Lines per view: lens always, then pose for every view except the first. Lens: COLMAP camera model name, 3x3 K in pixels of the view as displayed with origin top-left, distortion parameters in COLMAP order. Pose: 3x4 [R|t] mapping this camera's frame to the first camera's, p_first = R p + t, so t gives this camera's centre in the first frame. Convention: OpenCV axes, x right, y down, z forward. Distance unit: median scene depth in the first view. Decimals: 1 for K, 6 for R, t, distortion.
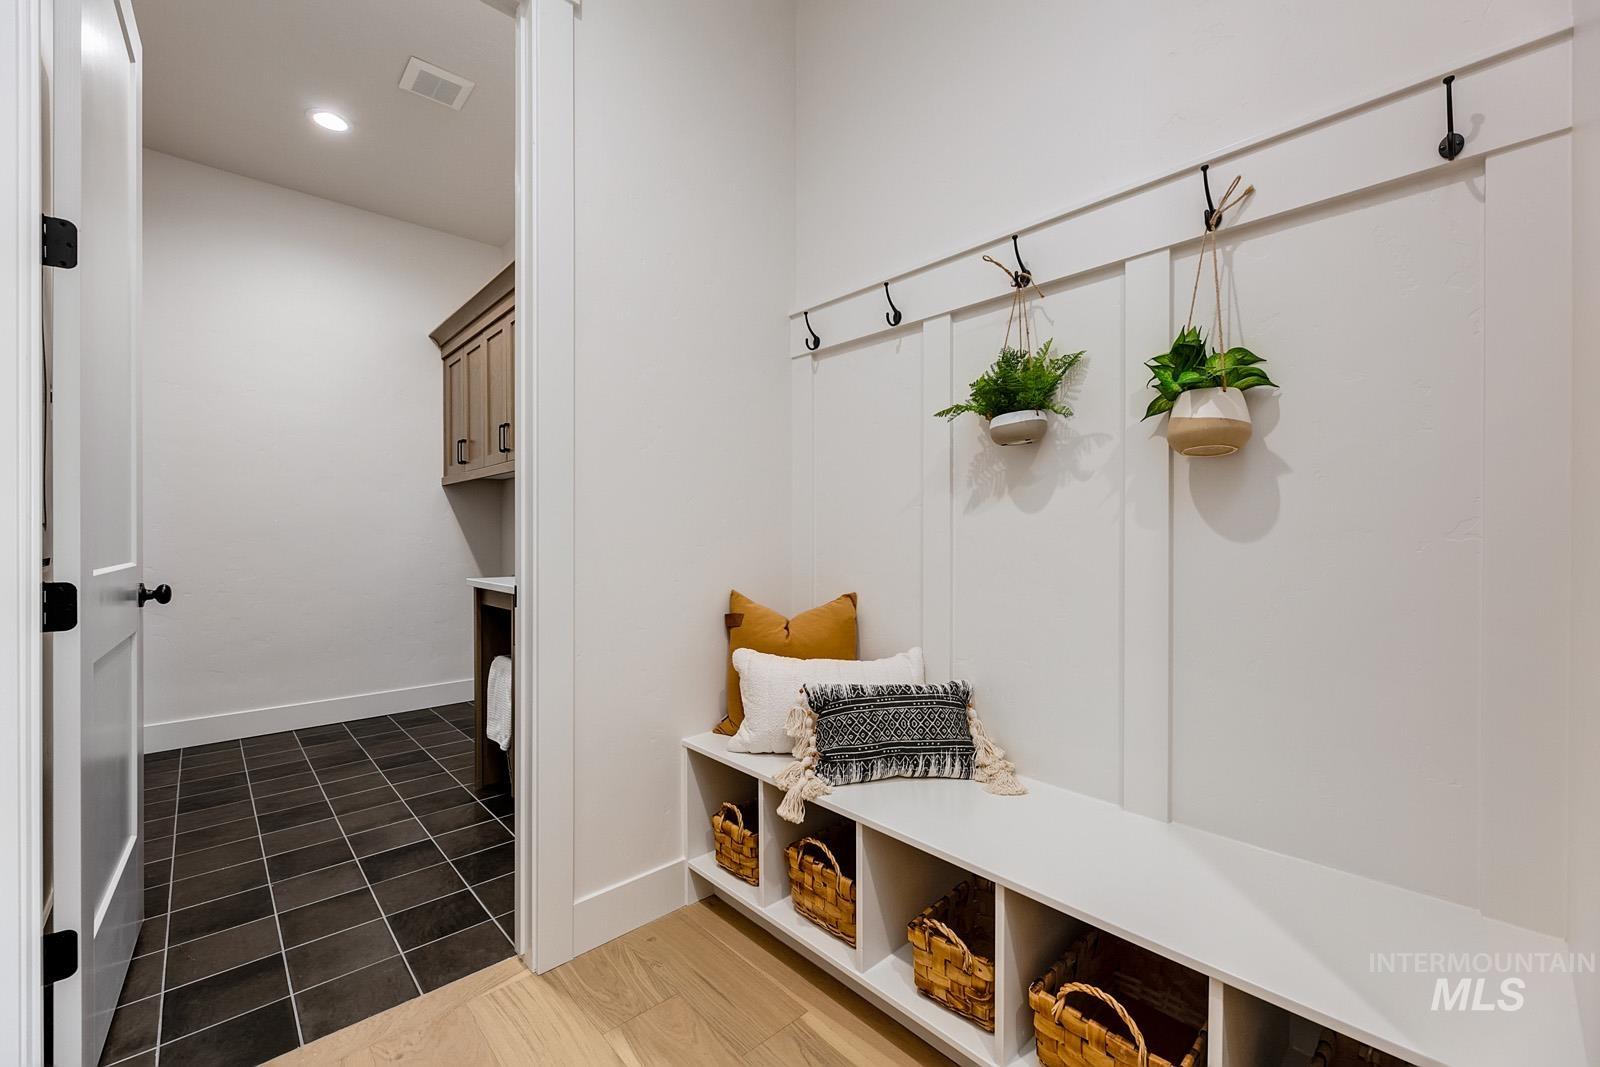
lens RADIAL K [[647.9, 0, 796.3], [0, 647.9, 534.1], [0, 0, 1]] dist [-0.000910, -0.000127]
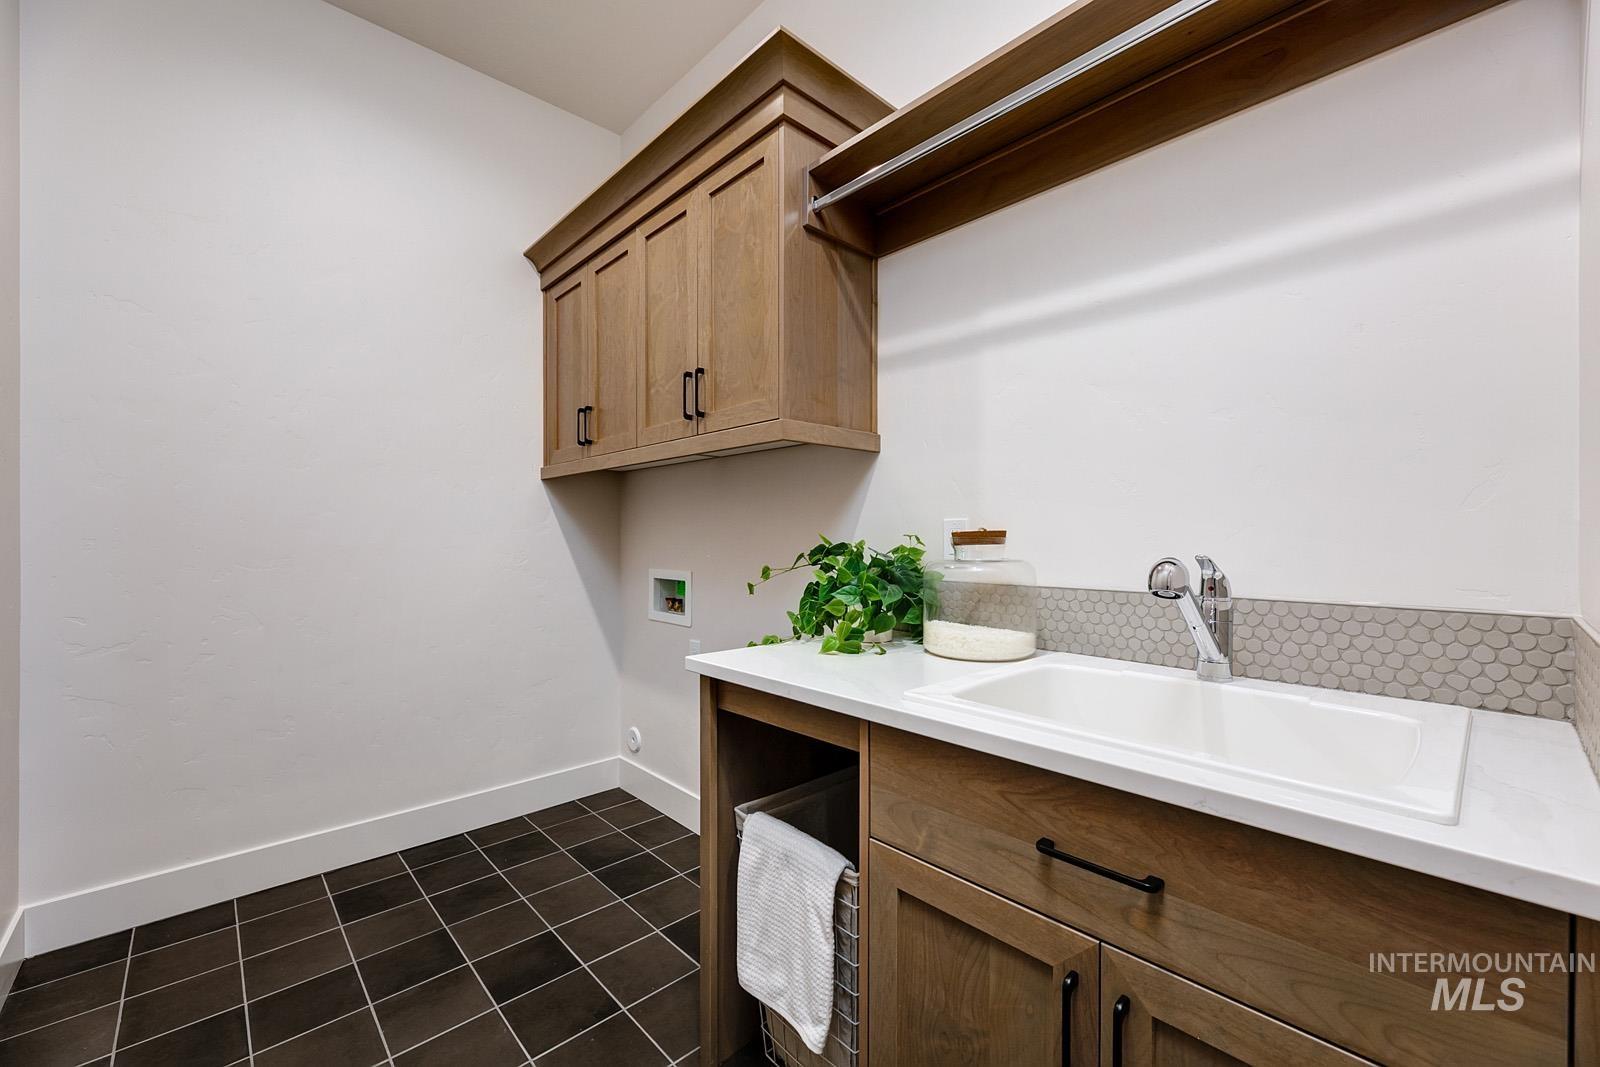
lens RADIAL K [[647.9, 0, 804.0], [0, 647.9, 535.4], [0, 0, 1]] dist [-0.000910, -0.000127]
pose [[0.999989, 0.002377, 0.004076, -0.303276], [-0.002374, 0.999997, -0.000711, -0.019482], [-0.004078, 0.000701, 0.999991, 0.360289]]
